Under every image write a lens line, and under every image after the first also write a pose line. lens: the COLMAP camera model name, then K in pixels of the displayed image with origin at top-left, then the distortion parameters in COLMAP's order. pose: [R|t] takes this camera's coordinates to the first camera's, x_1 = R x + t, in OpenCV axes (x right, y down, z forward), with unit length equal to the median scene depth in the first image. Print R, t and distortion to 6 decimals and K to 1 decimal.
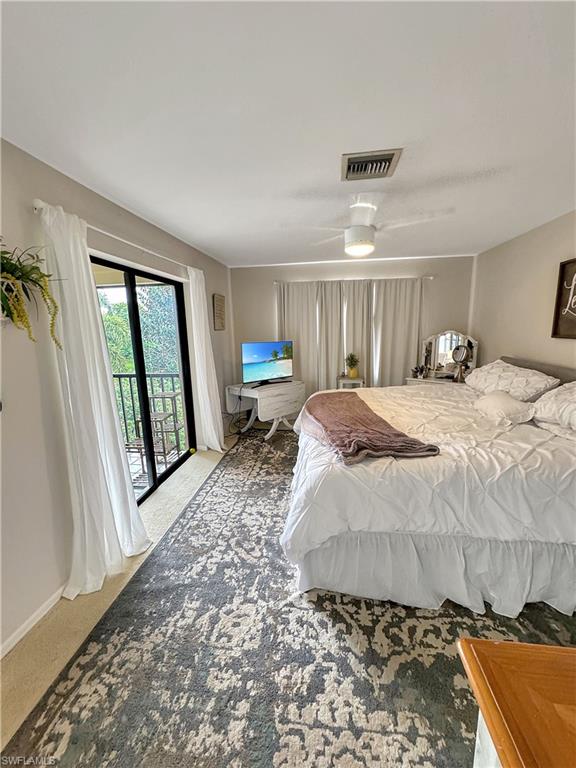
lens RADIAL K [[305.9, 0, 288.0], [0, 305.9, 384.0], [0, 0, 1]] dist [-0.000569, 0.000405]
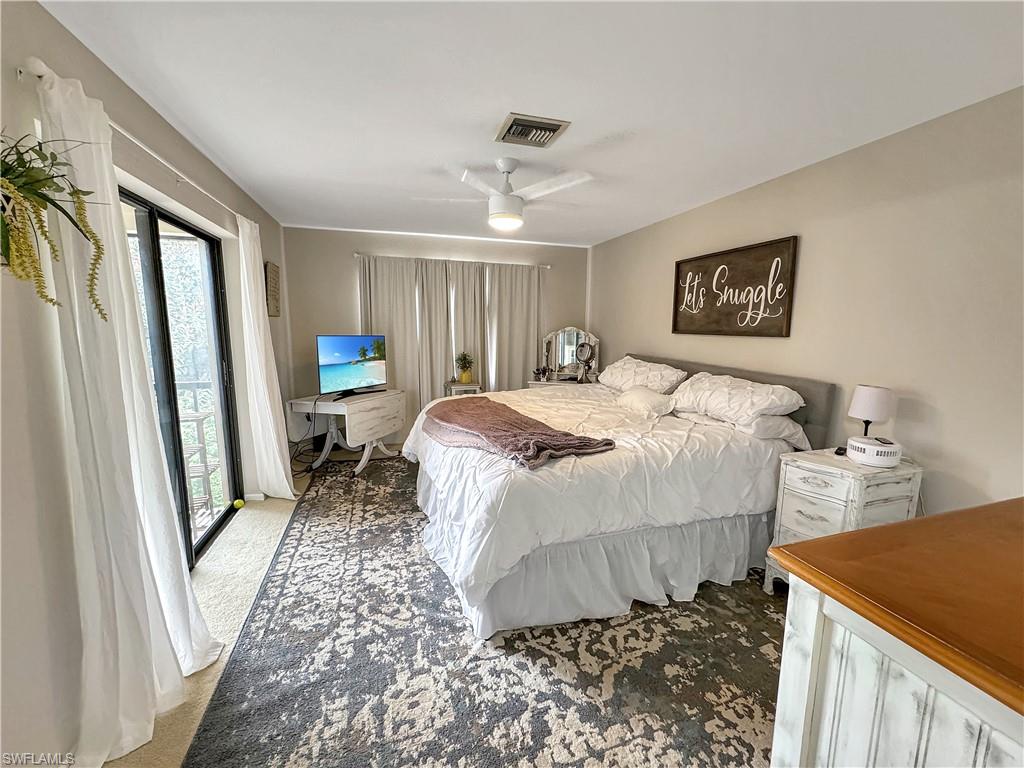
lens RADIAL K [[407.9, 0, 512.2], [0, 407.9, 382.0], [0, 0, 1]] dist [-0.000569, 0.000405]
pose [[0.910781, -0.027168, 0.411996, -0.287132], [0.047529, 0.998098, -0.039253, 0.058842], [-0.410146, 0.055332, 0.910340, -0.019394]]
